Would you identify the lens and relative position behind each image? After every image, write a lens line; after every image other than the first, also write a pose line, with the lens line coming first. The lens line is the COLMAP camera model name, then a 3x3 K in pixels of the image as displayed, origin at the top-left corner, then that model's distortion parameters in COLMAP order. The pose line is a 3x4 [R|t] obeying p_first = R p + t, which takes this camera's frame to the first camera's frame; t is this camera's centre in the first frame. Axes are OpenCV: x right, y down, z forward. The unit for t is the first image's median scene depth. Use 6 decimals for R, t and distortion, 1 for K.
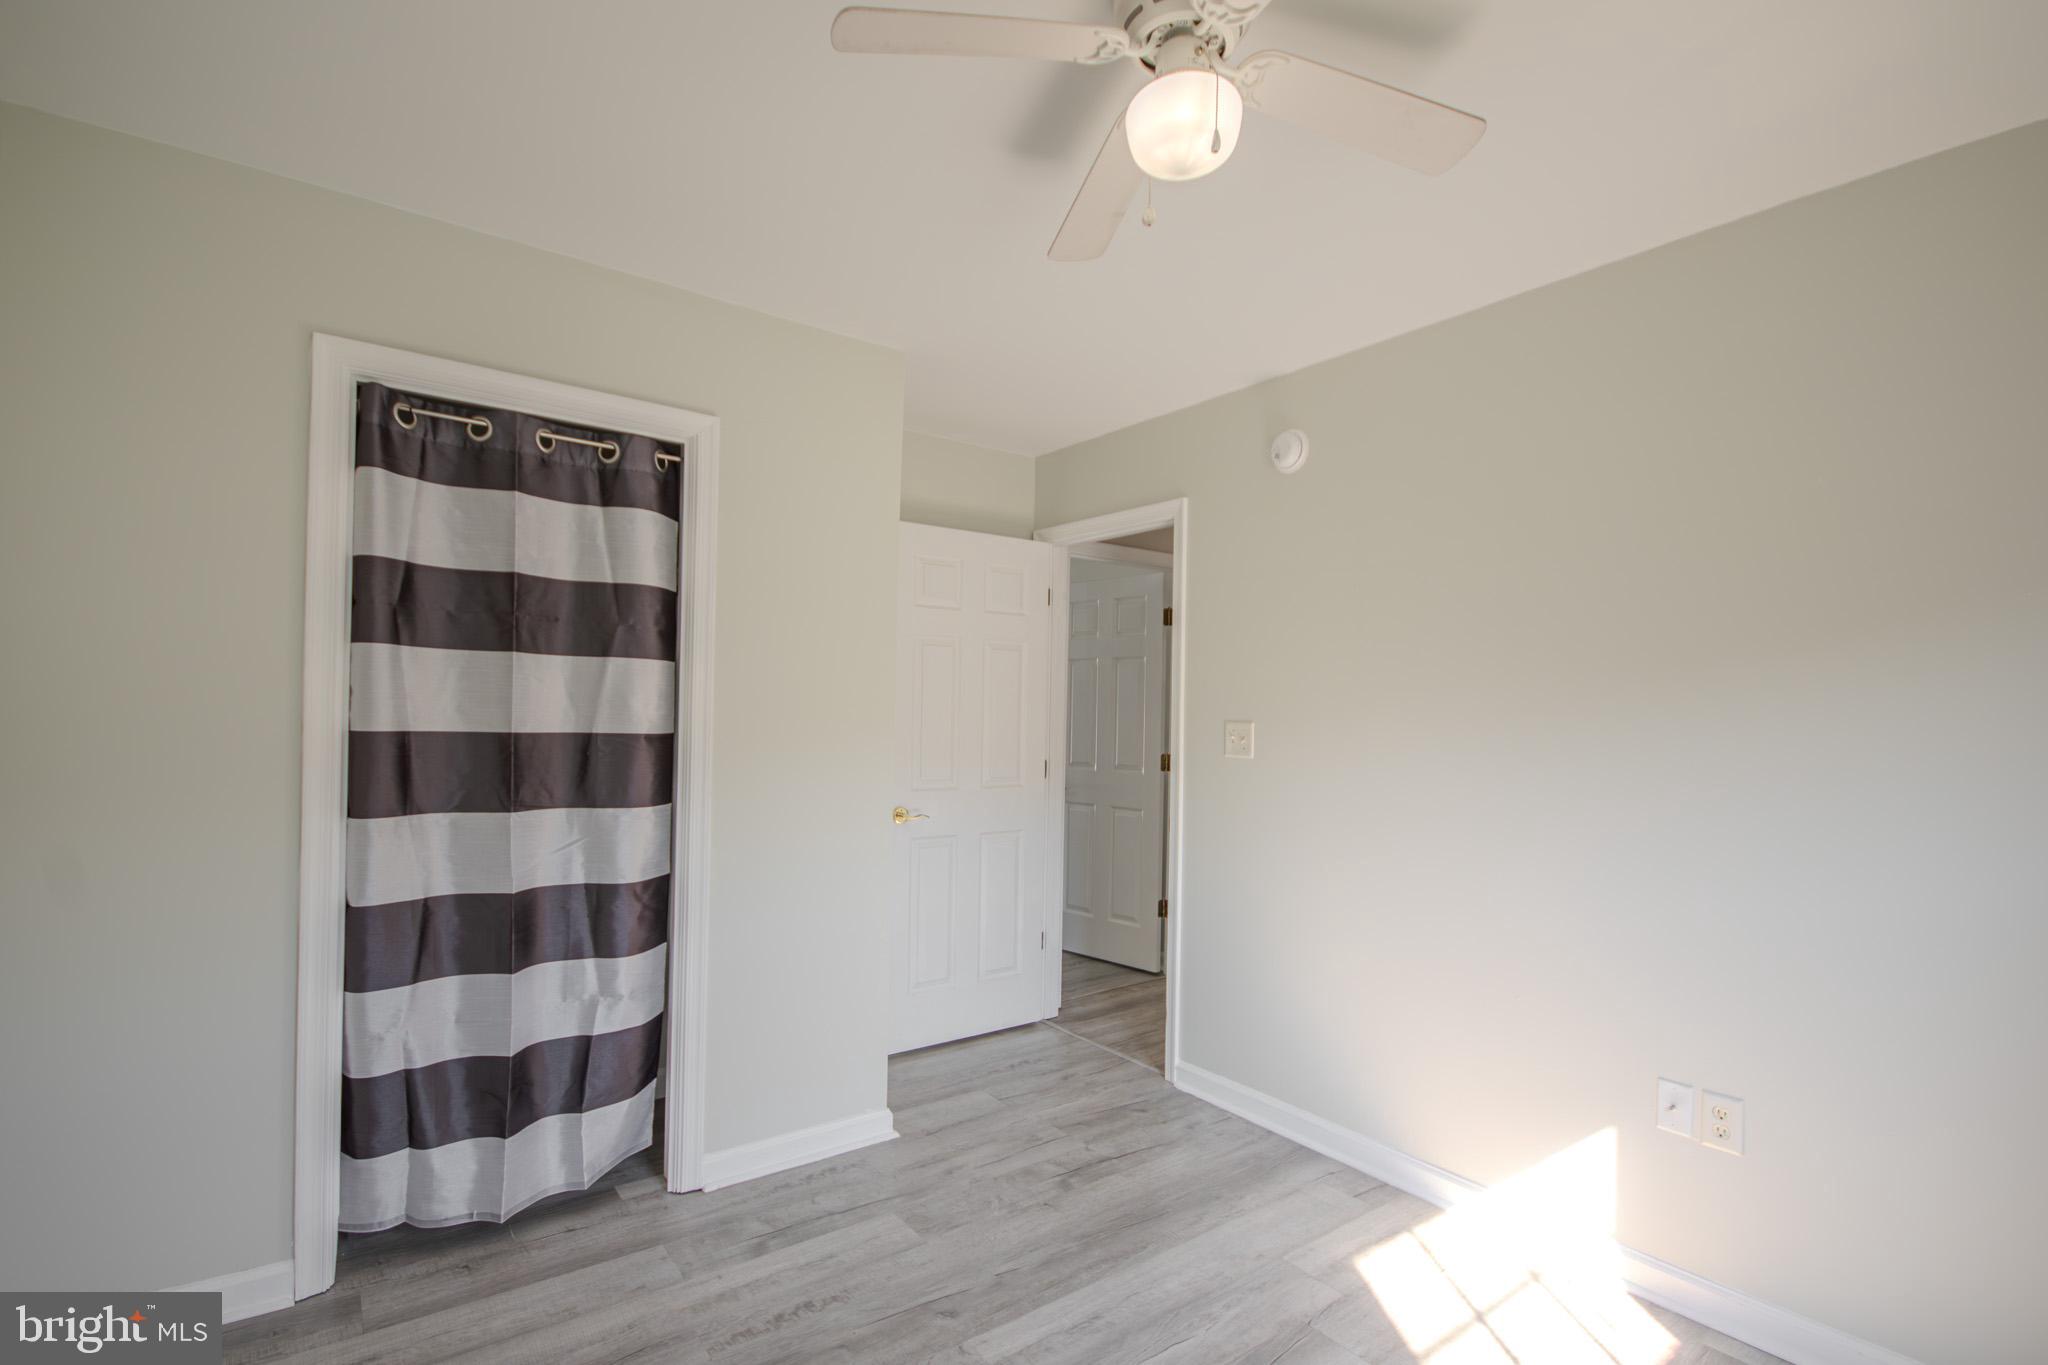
lens RADIAL K [[947.8, 0, 1023.9], [0, 947.8, 712.6], [0, 0, 1]] dist [0.002250, -0.011466]
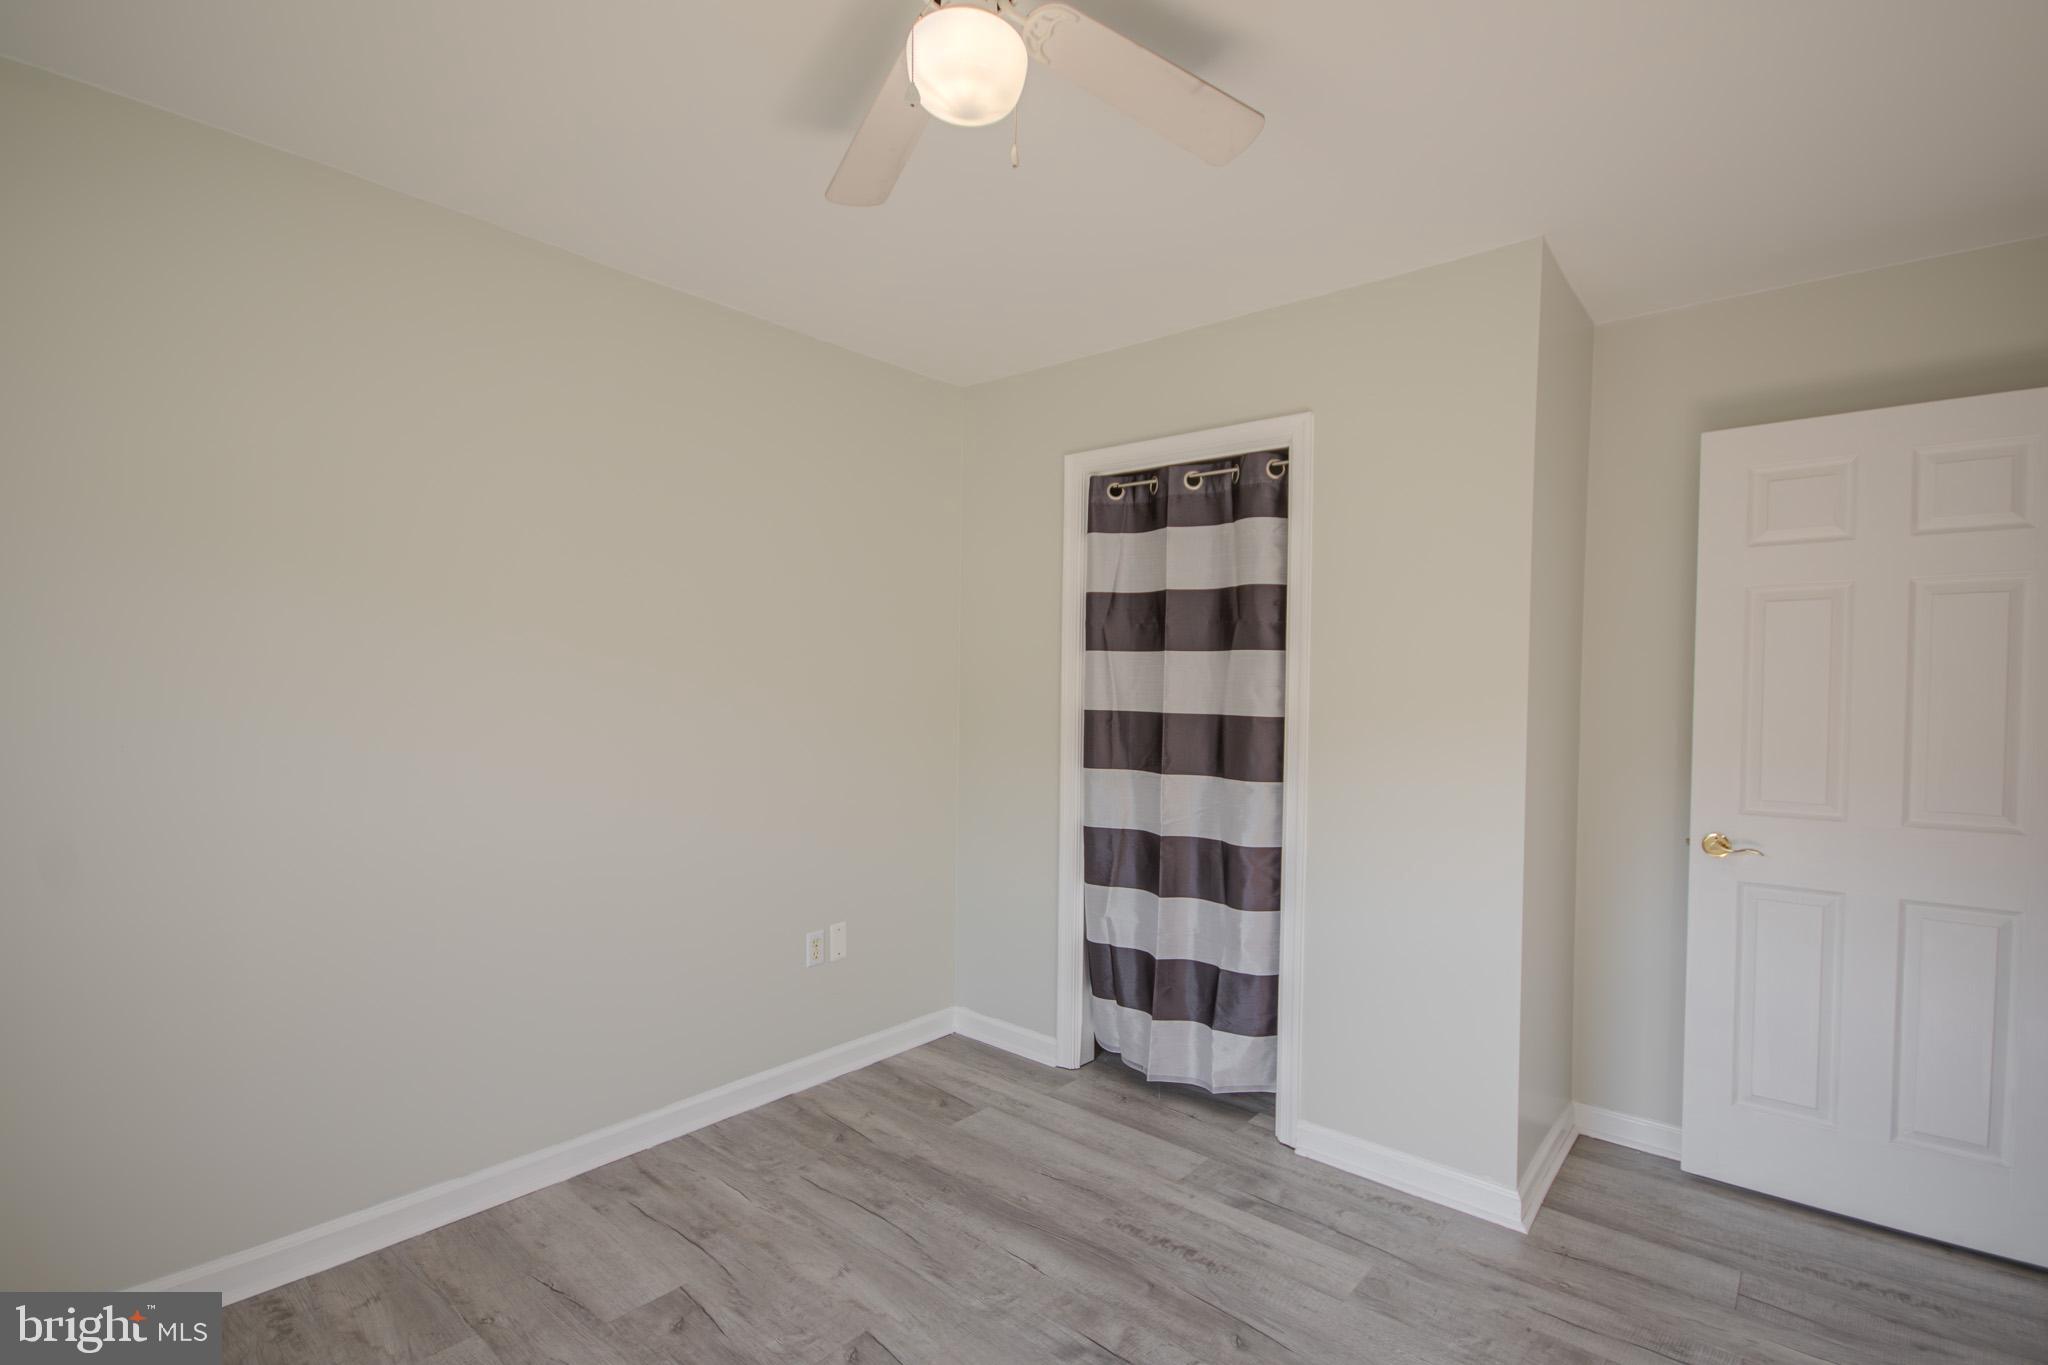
lens RADIAL K [[947.8, 0, 1023.9], [0, 947.8, 712.6], [0, 0, 1]] dist [0.002250, -0.011466]
pose [[0.214479, 0.012234, -0.976652, 0.663425], [-0.010488, 0.999893, 0.010222, 0.009326], [0.976672, 0.008050, 0.214585, 0.506162]]
